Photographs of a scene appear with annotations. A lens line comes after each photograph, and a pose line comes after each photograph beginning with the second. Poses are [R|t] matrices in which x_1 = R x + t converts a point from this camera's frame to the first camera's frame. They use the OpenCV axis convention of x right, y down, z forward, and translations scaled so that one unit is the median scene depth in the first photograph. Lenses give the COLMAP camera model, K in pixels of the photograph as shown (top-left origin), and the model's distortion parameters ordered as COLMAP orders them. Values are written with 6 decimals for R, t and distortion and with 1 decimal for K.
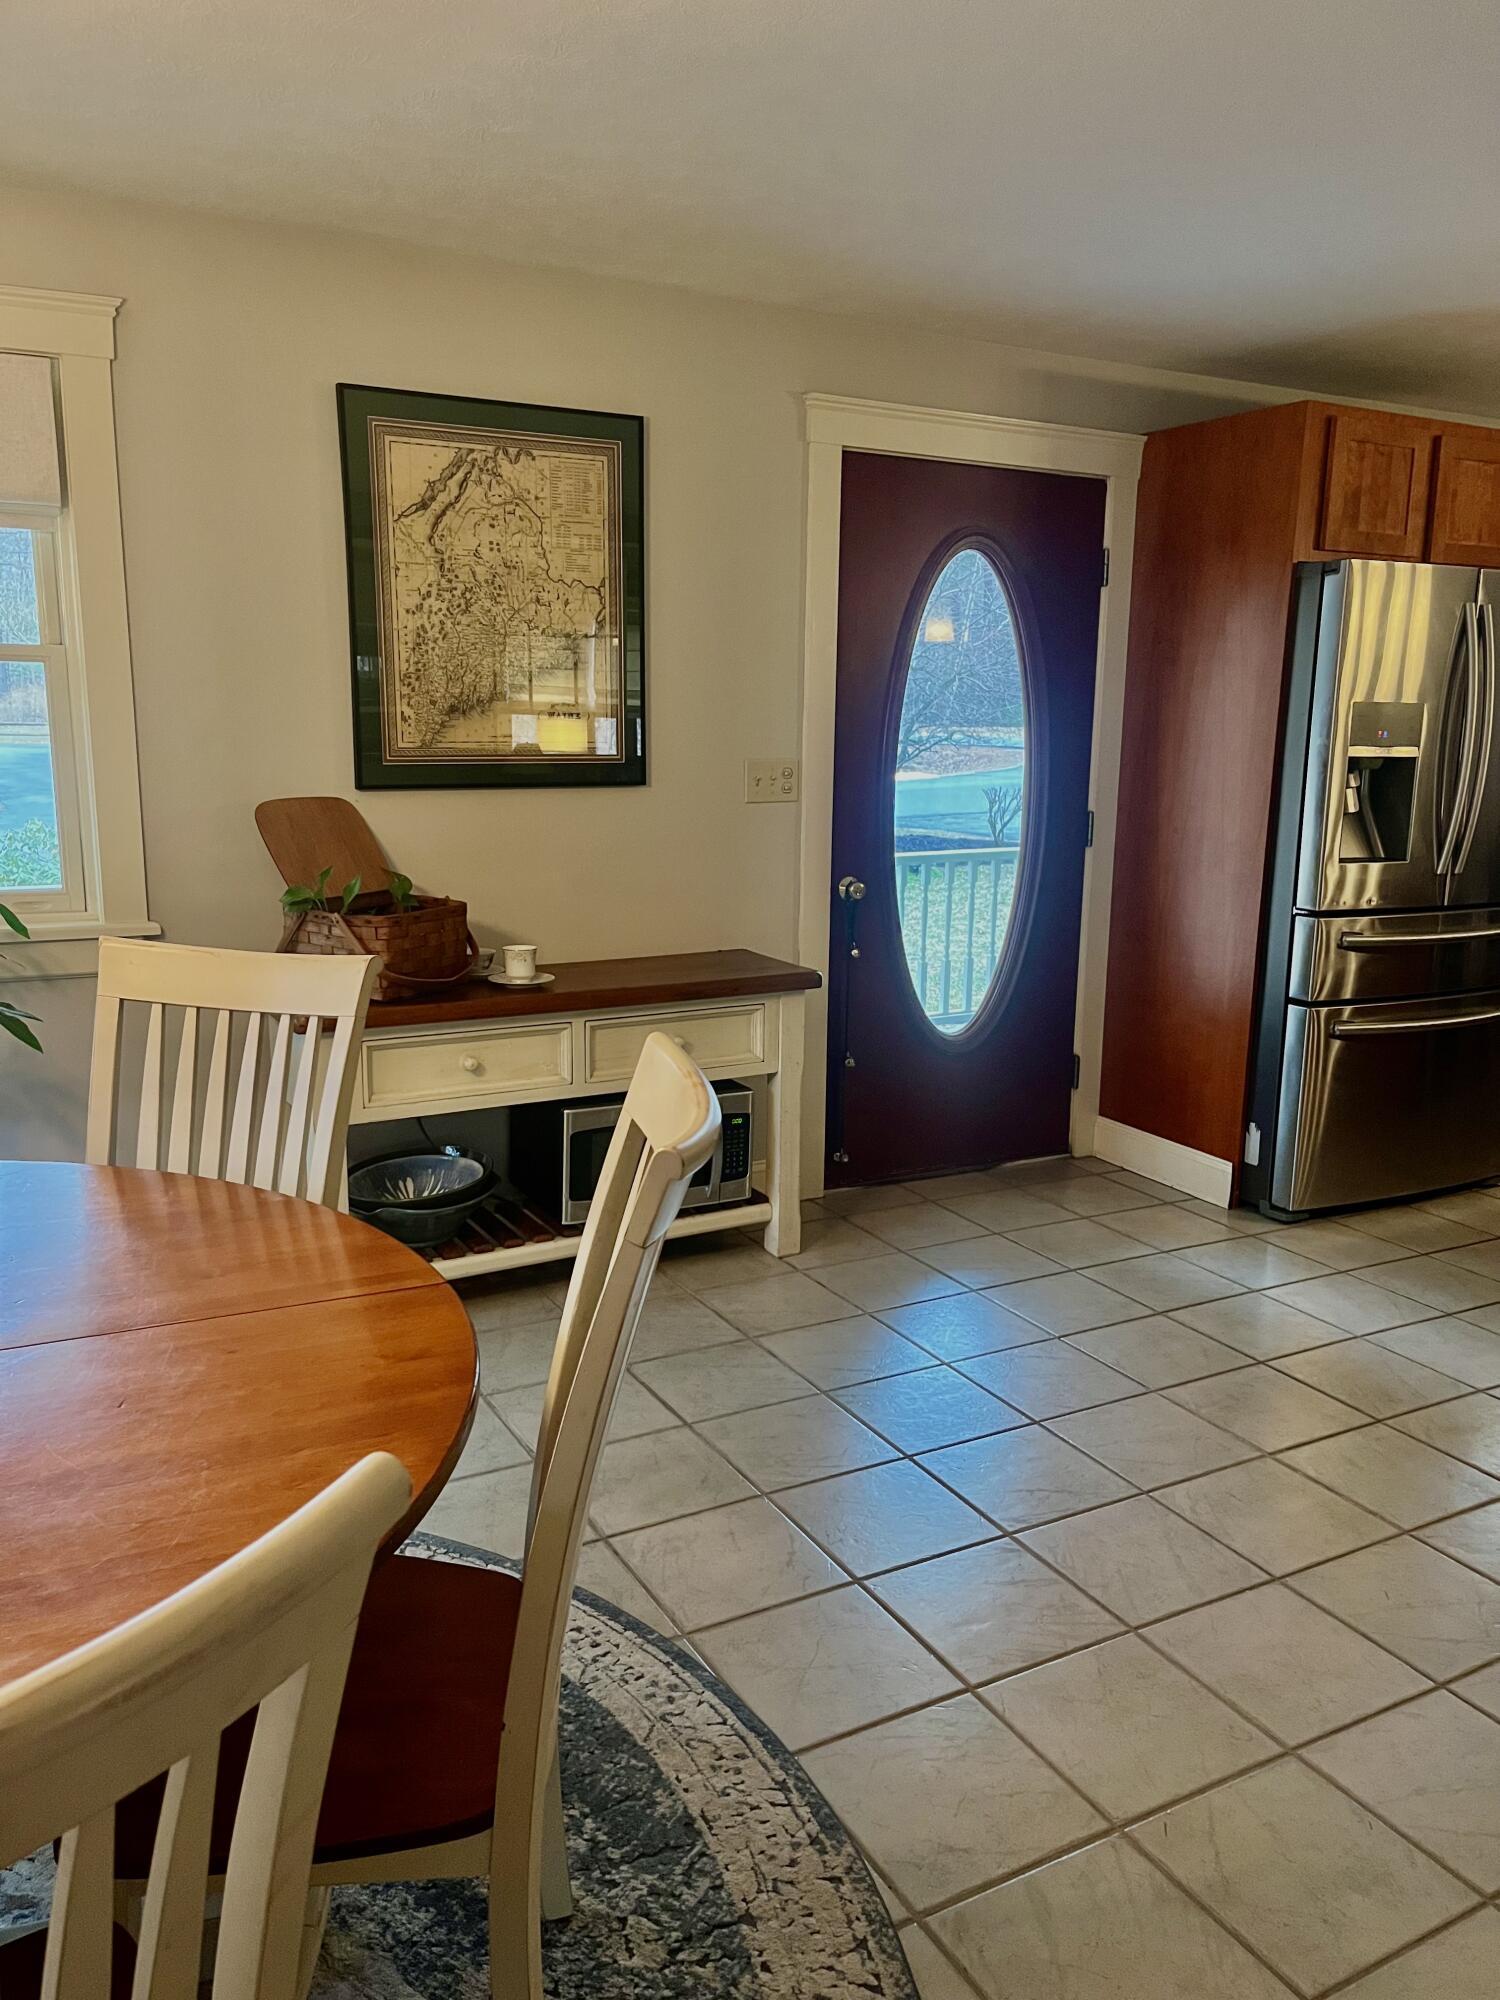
lens RADIAL K [[1526.0, 0, 750.7], [0, 1526.0, 999.6], [0, 0, 1]] dist [0.031993, -0.003397]
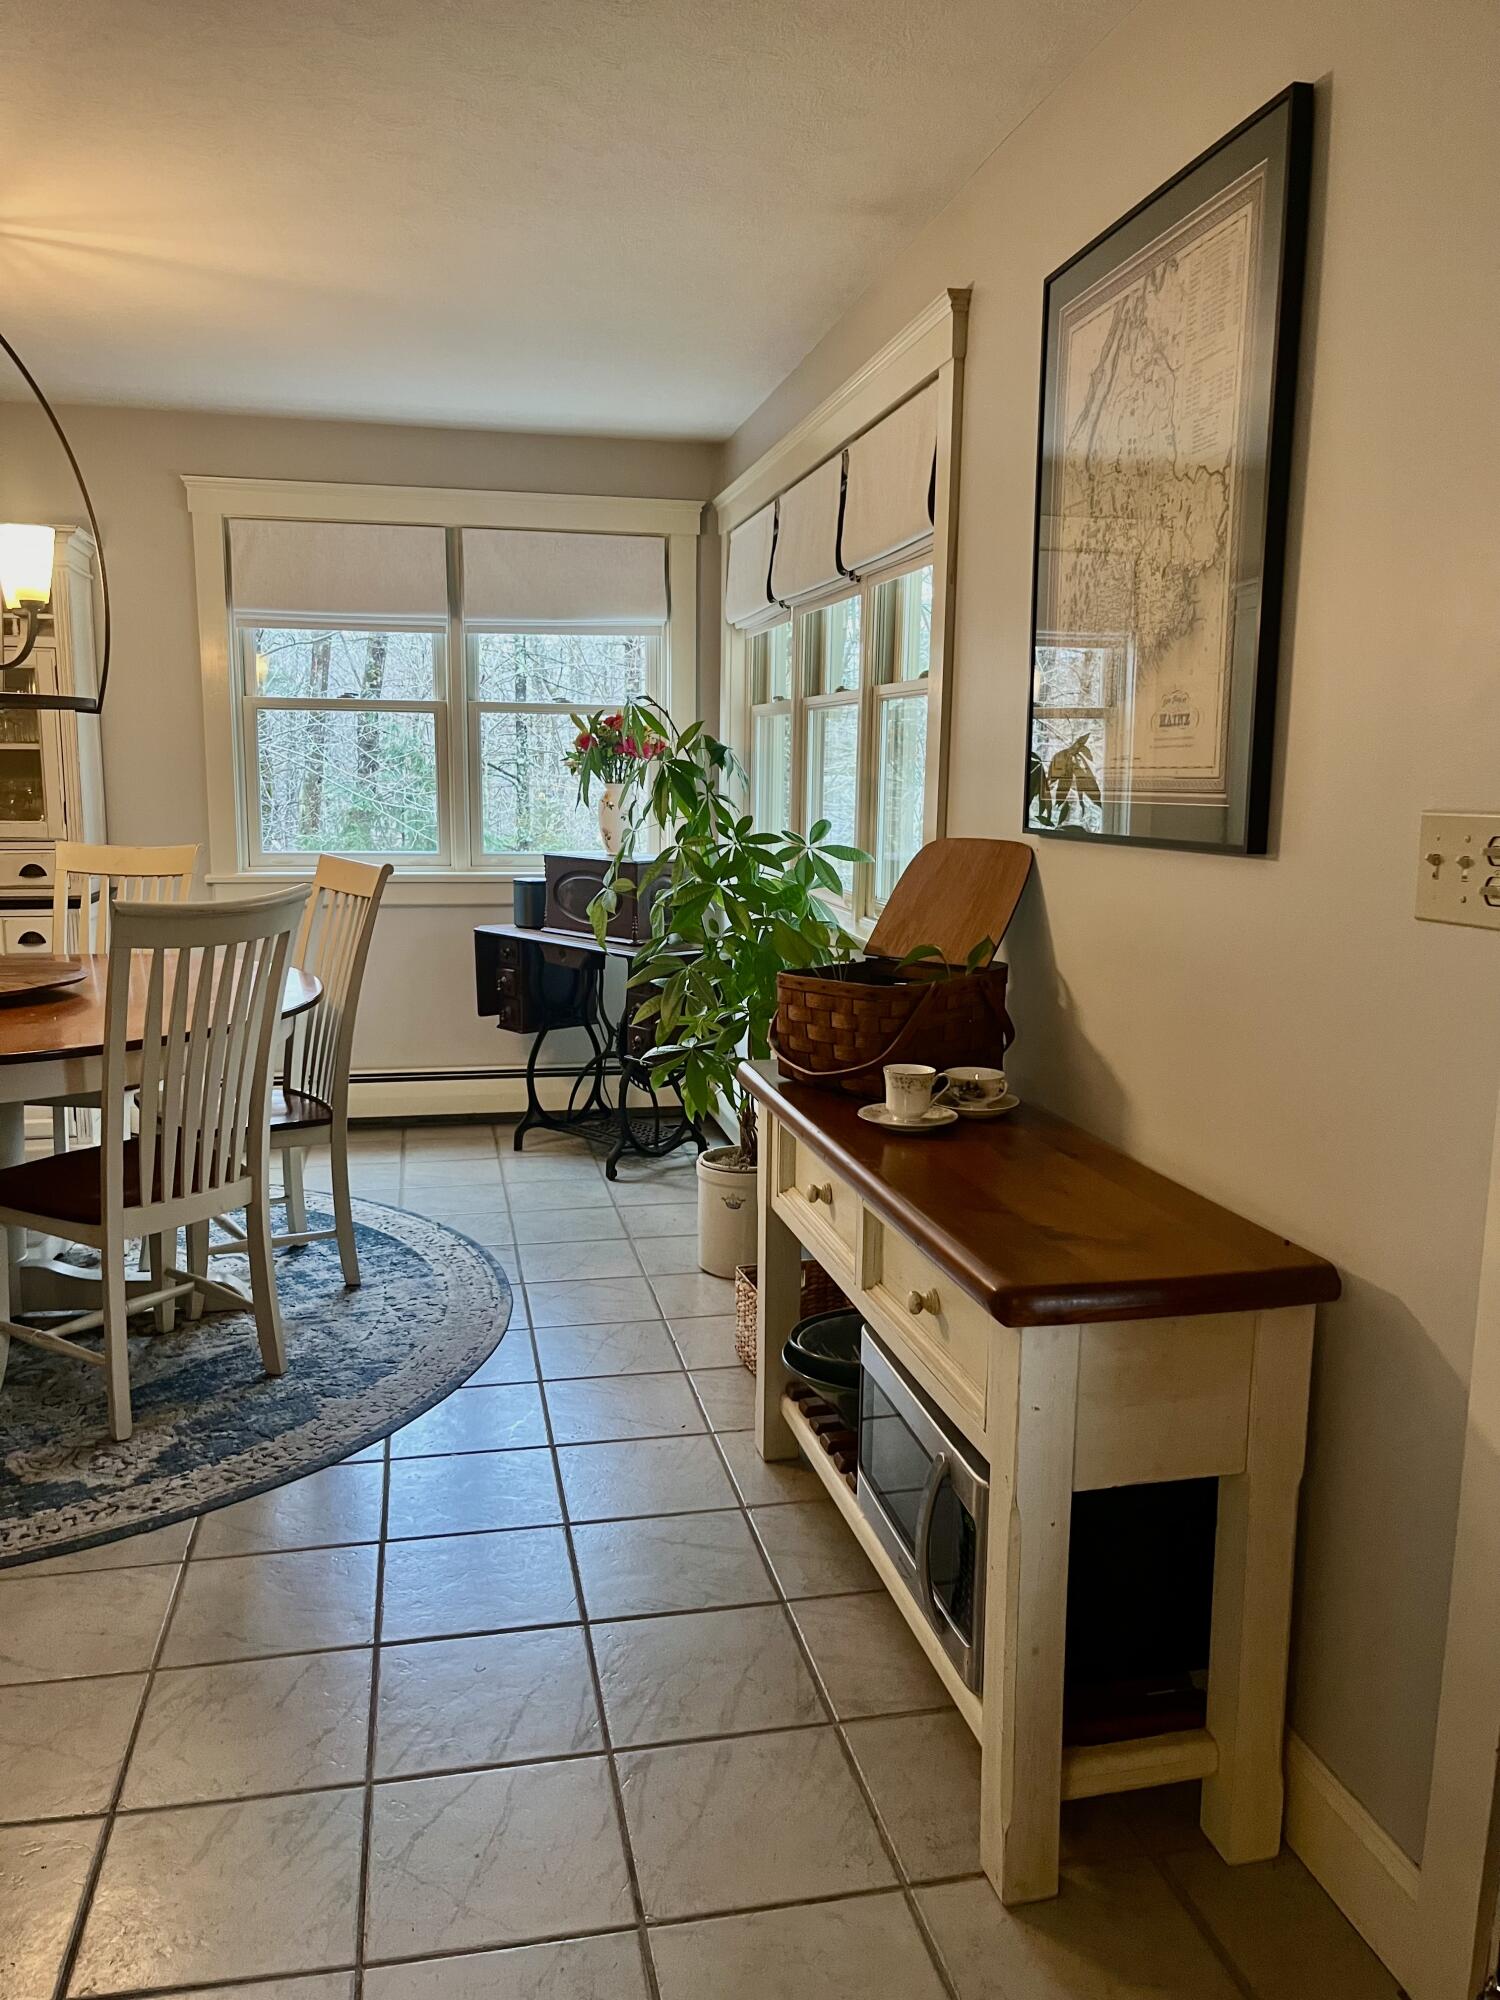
lens RADIAL K [[1526.0, 0, 753.0], [0, 1526.0, 1009.6], [0, 0, 1]] dist [0.031993, -0.003397]
pose [[-0.285465, 0.136574, -0.948608, 0.765922], [-0.193072, 0.961306, 0.196503, -0.270291], [0.938740, 0.239244, -0.248051, 1.679116]]
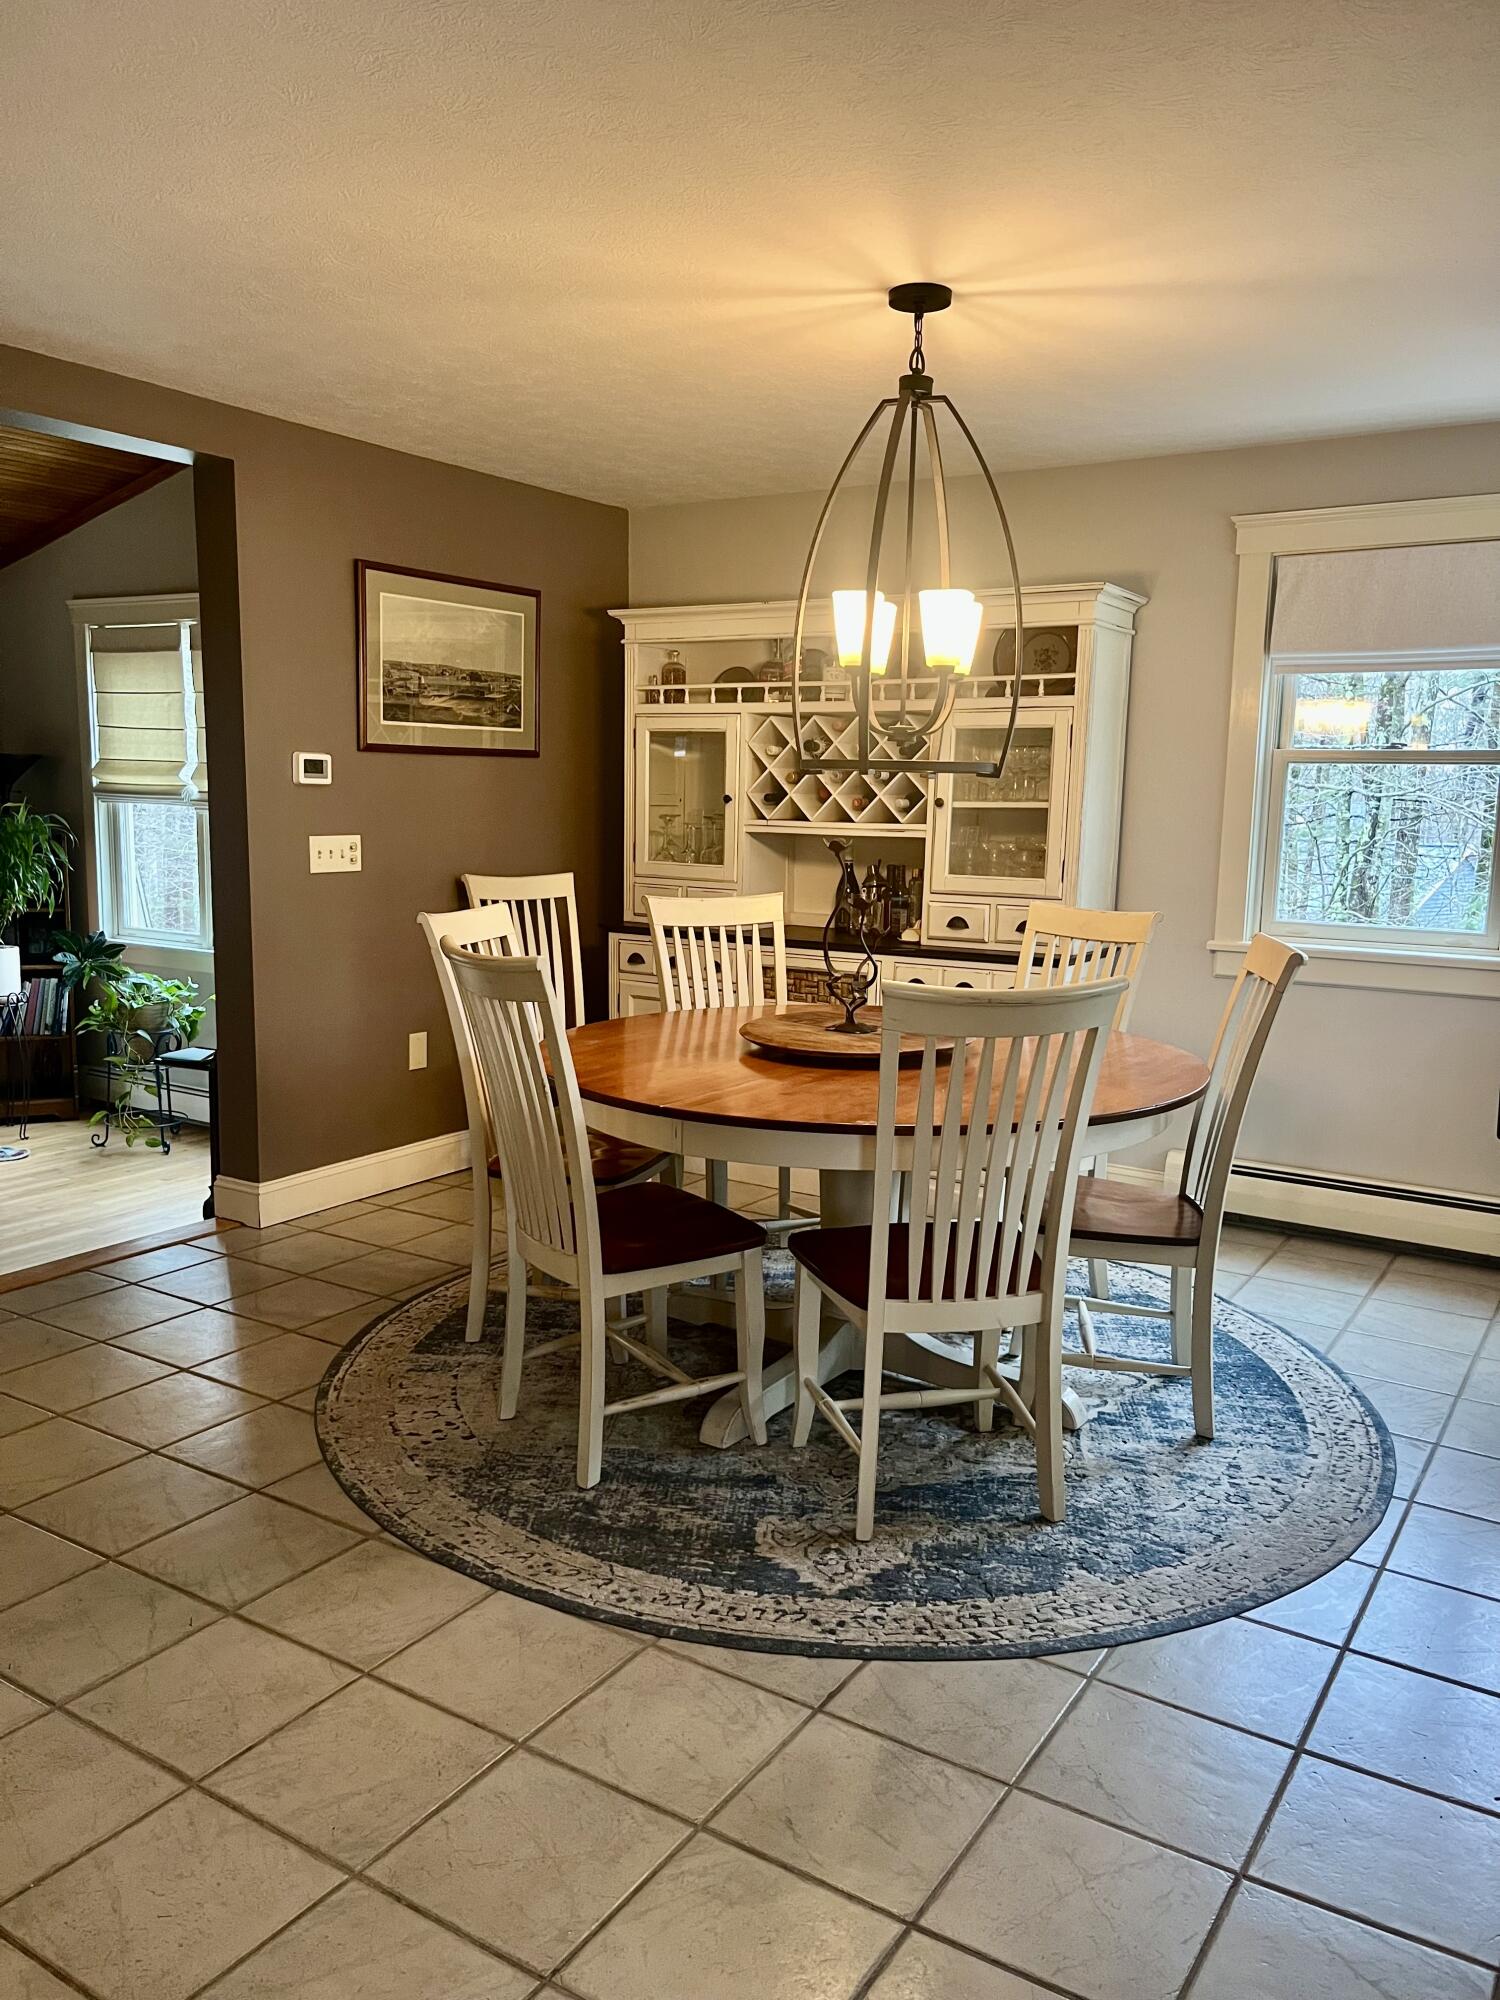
lens RADIAL K [[1526.0, 0, 755.8], [0, 1526.0, 1006.0], [0, 0, 1]] dist [0.031993, -0.003397]
pose [[-0.872312, 0.039342, -0.487365, 0.390906], [-0.120802, 0.948516, 0.292787, -0.318437], [0.473792, 0.314276, -0.822649, 1.779702]]
